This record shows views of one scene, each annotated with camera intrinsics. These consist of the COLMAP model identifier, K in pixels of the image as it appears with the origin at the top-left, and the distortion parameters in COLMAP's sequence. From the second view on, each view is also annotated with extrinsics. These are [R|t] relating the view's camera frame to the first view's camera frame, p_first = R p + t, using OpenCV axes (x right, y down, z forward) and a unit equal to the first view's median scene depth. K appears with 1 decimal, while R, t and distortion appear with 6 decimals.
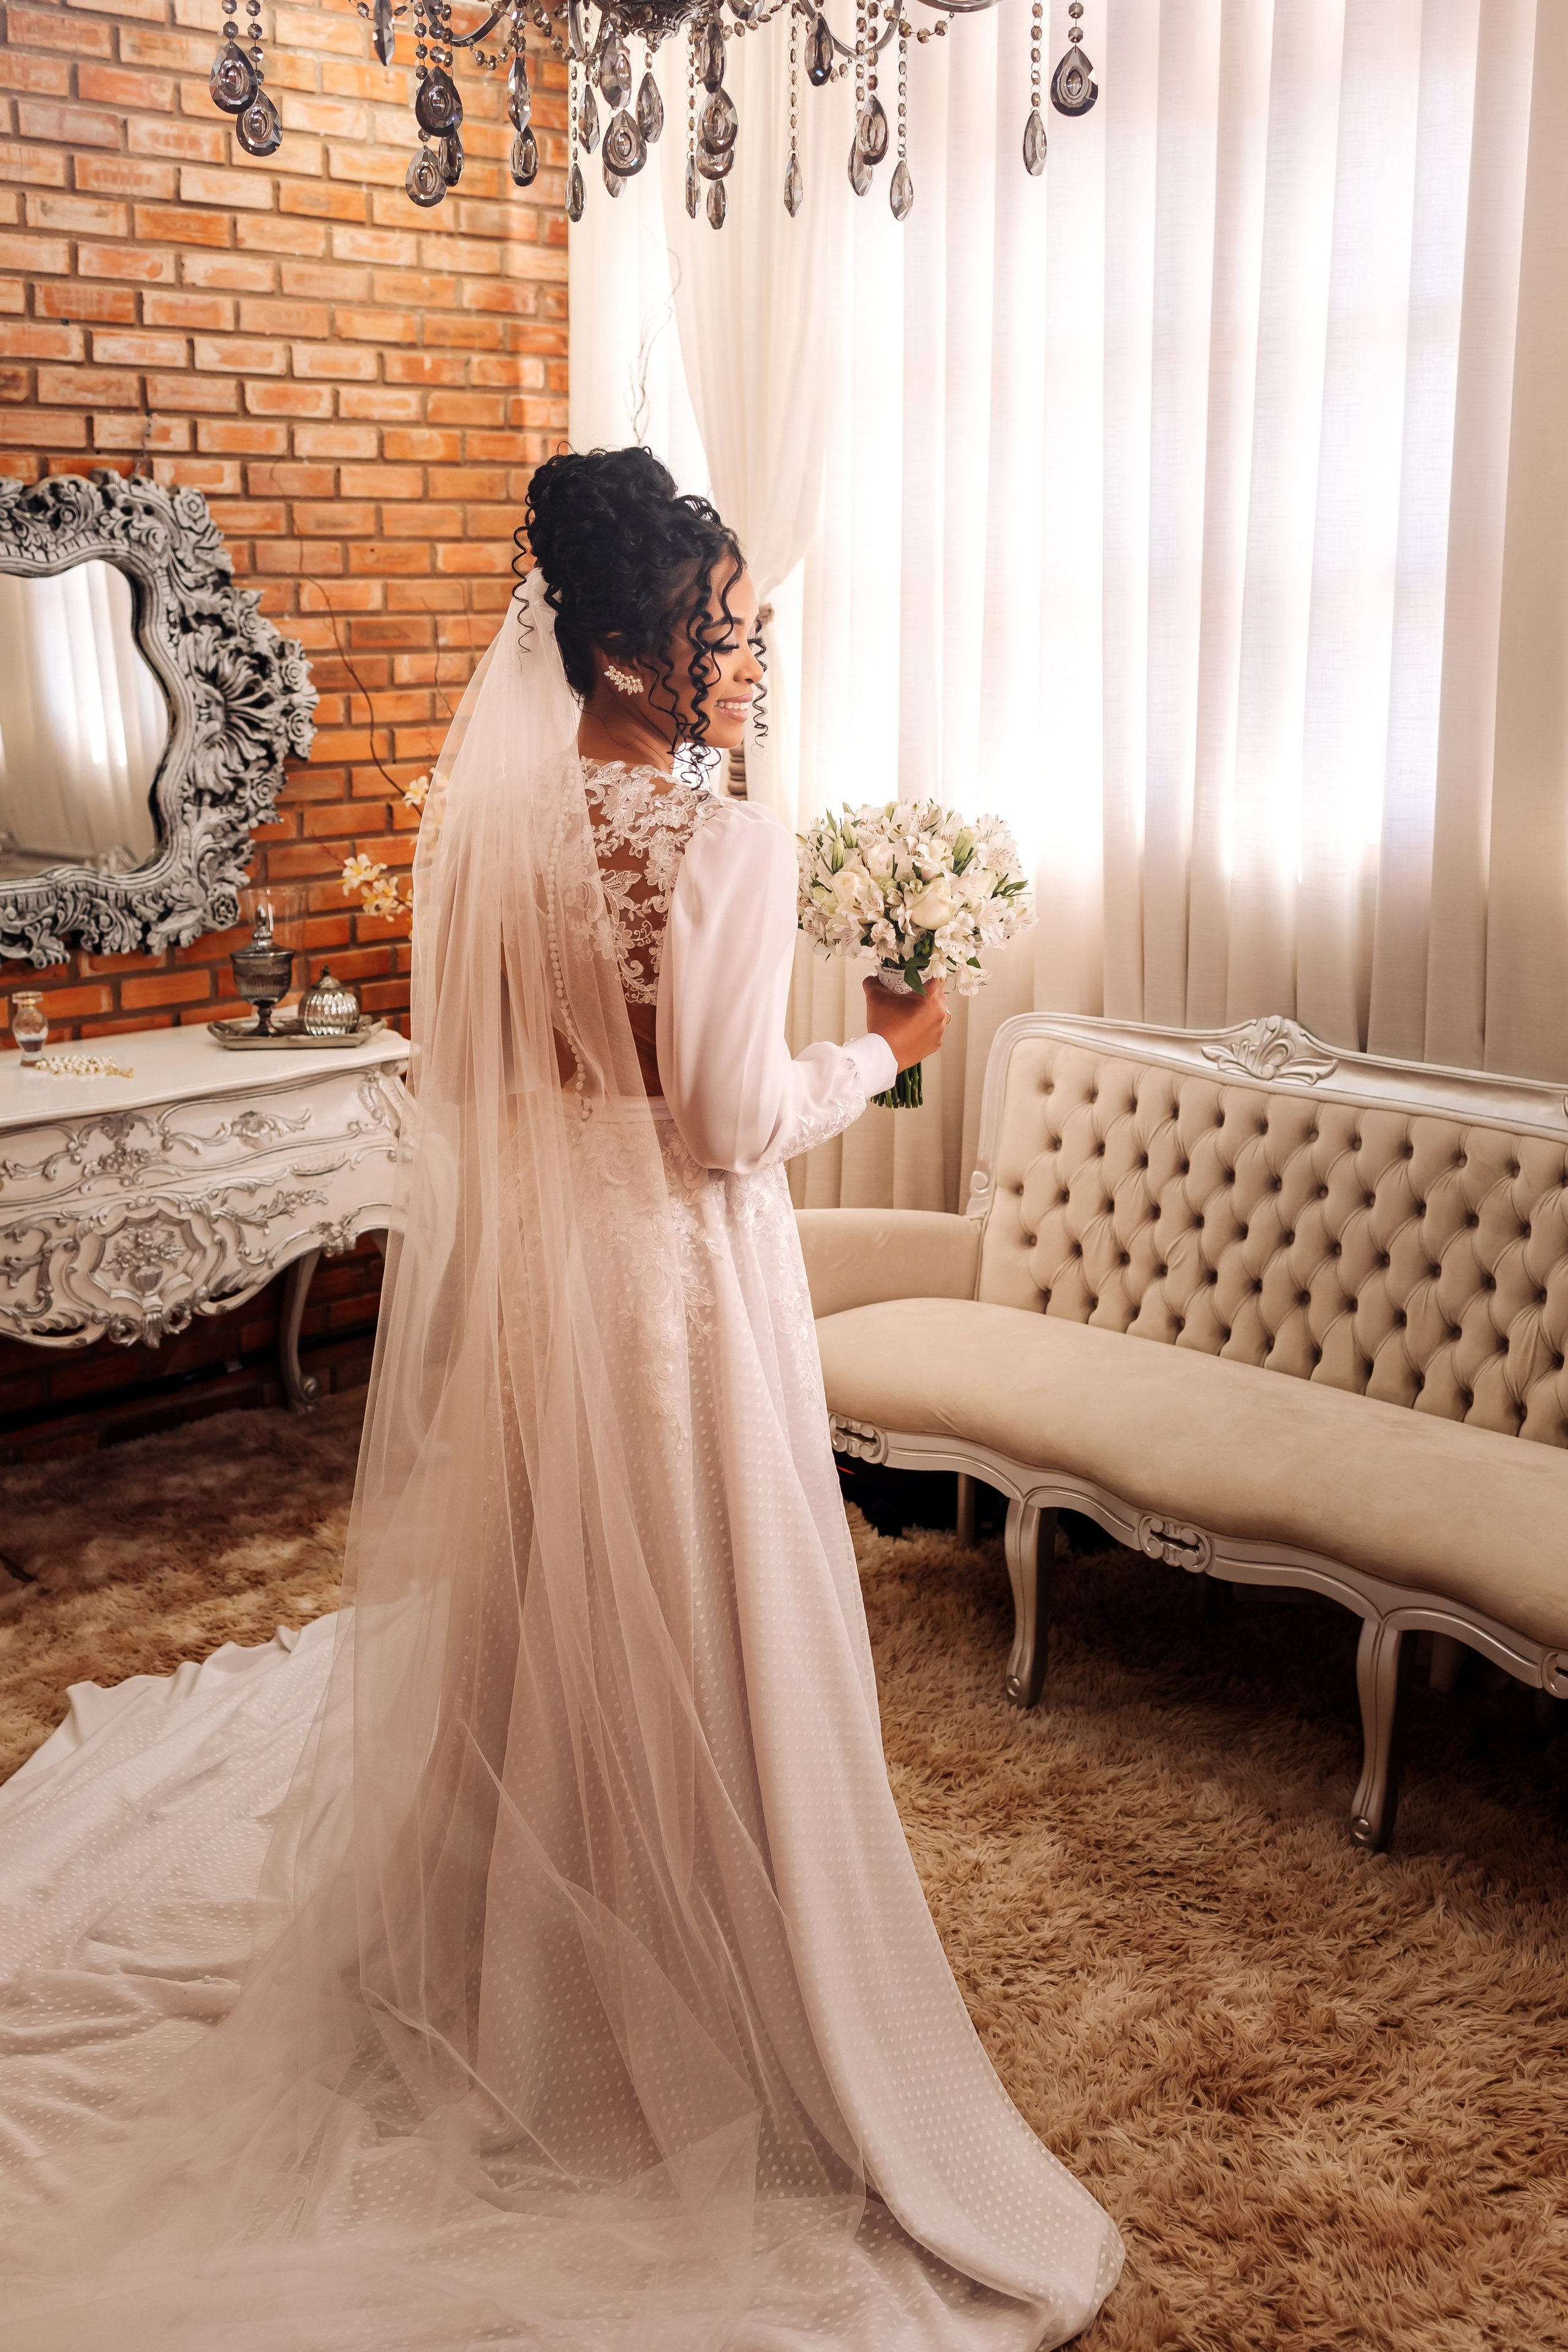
lens RADIAL K [[2475.2, 0, 784.0], [0, 2475.2, 1197.2], [0, 0, 1]] dist [-0.014827, 0.017395]
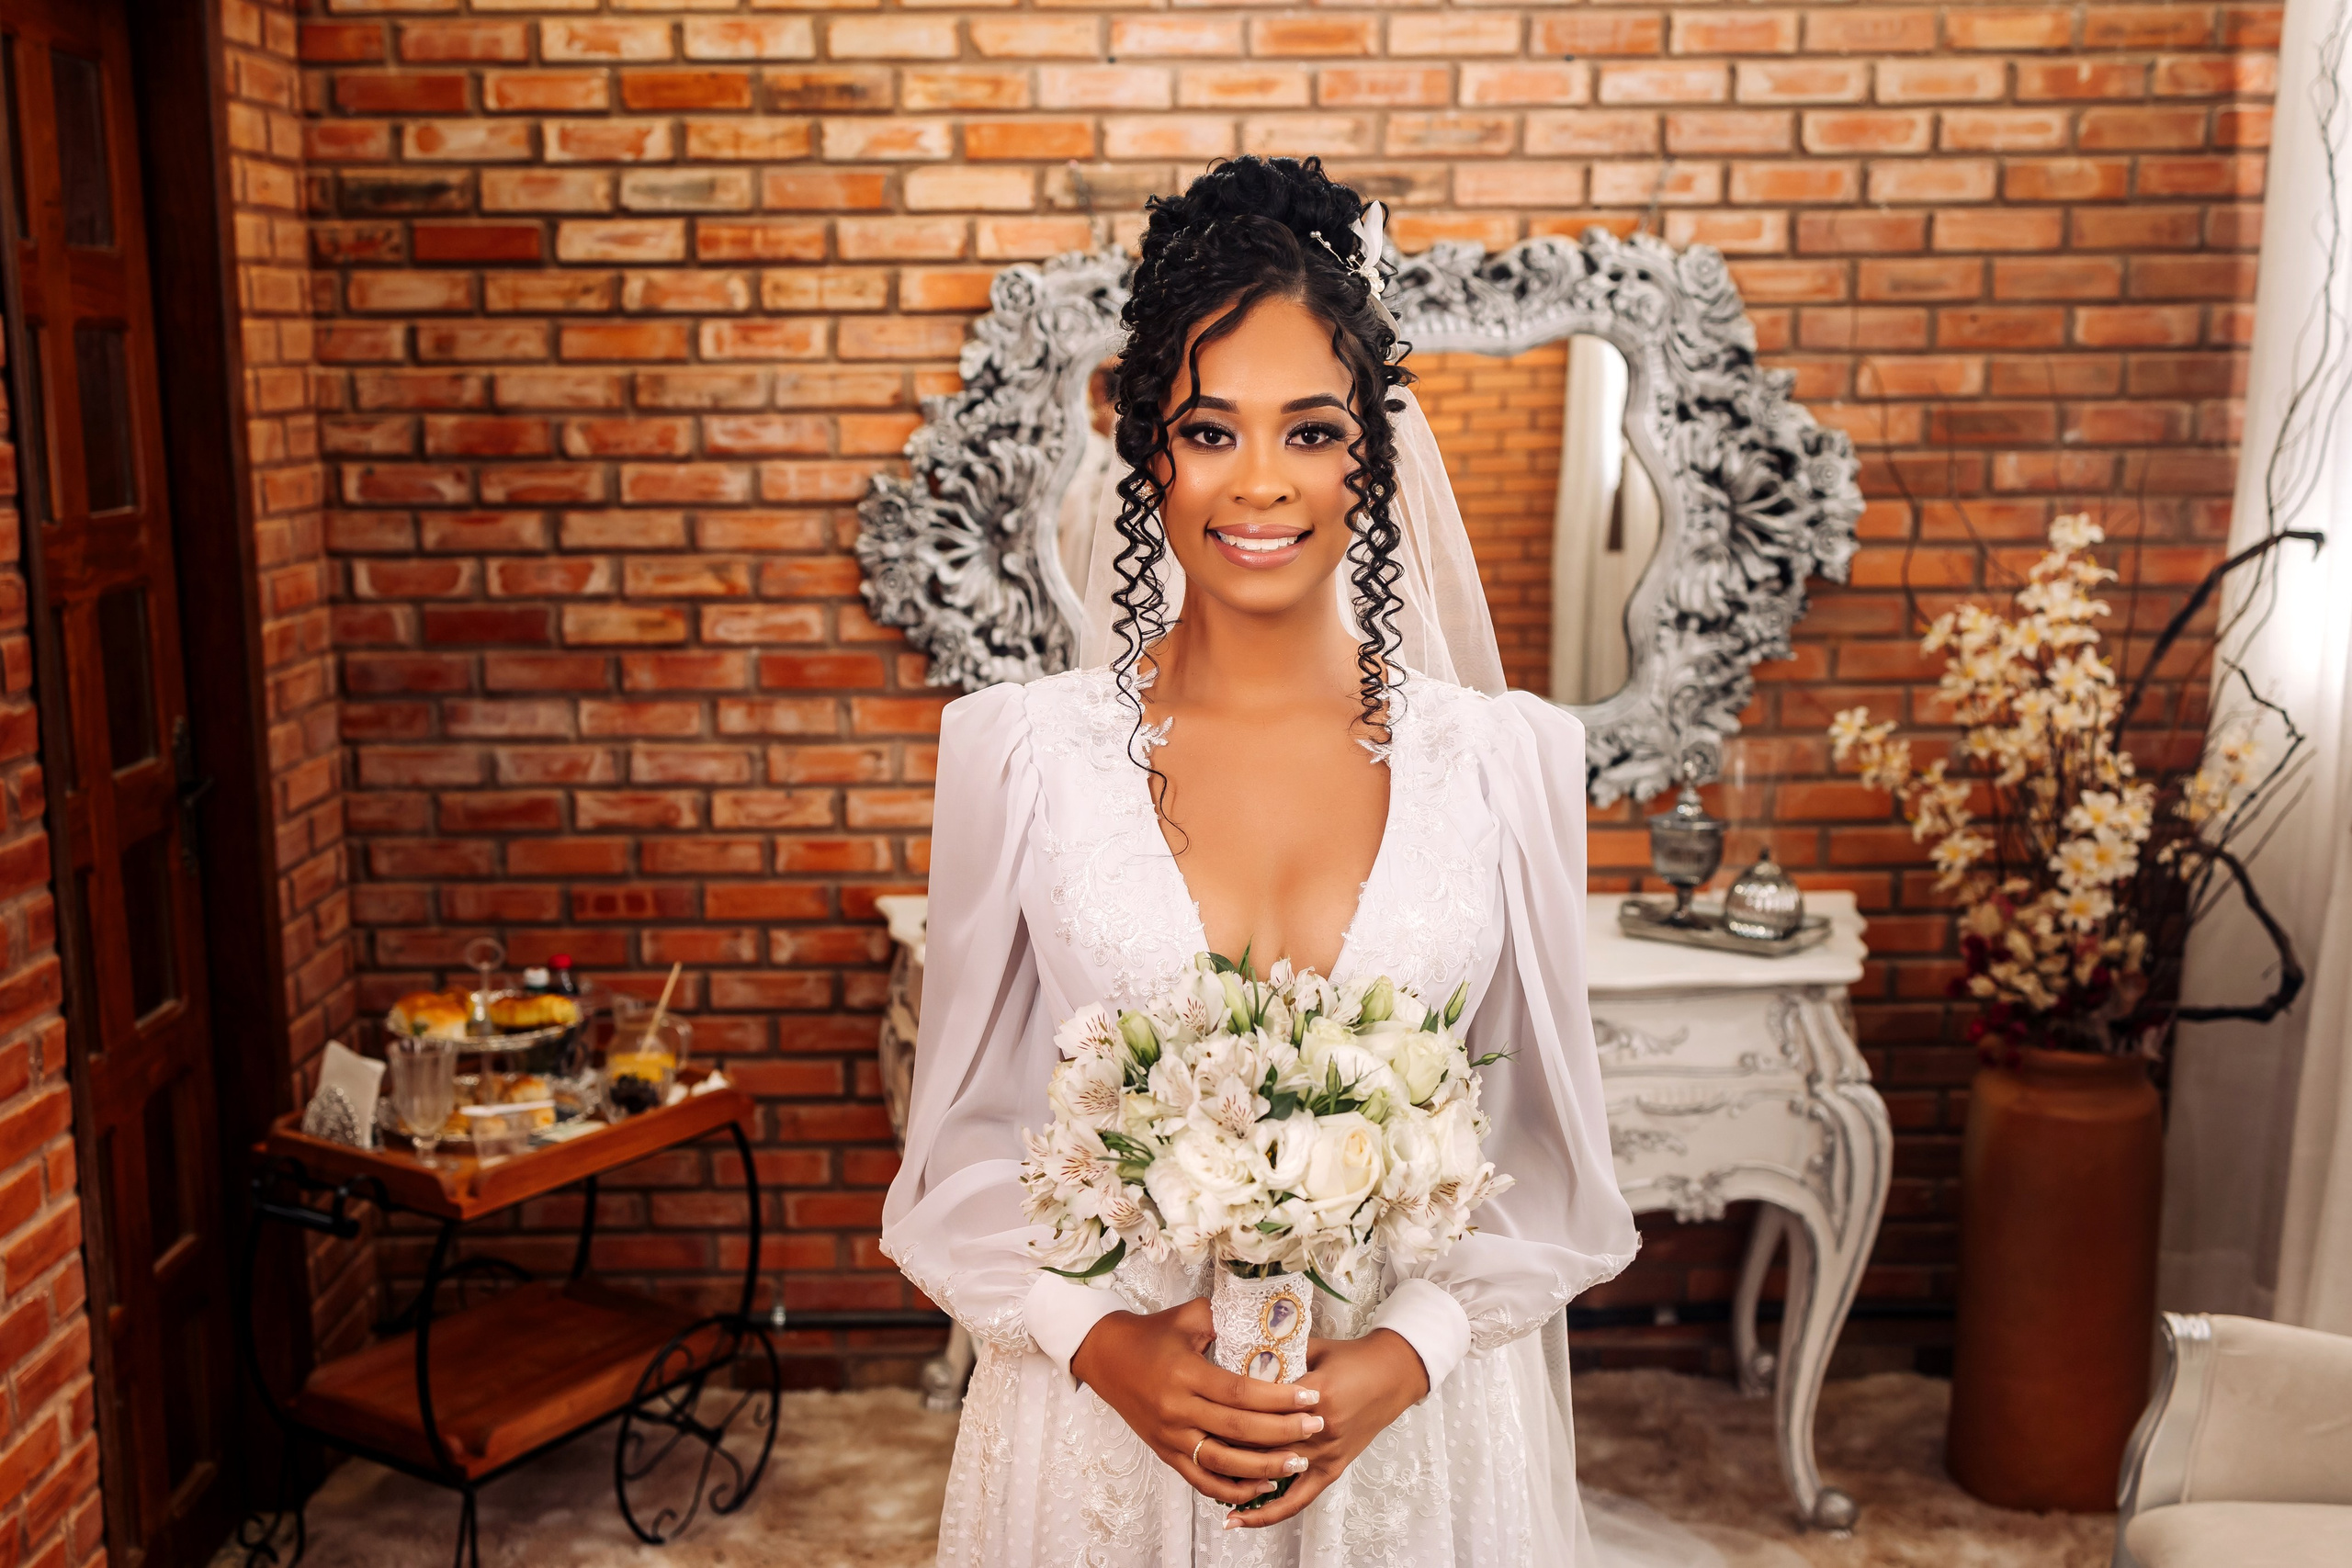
lens RADIAL K [[2475.0, 0, 1176.0], [0, 2475.0, 784.0], [0, 0, 1]] dist [-0.014827, 0.017395]
pose [[0.710951, 0.114578, -0.693845, 0.214826], [-0.162121, 0.986766, -0.003169, -0.079106], [0.684299, 0.114740, 0.720118, 0.305191]]
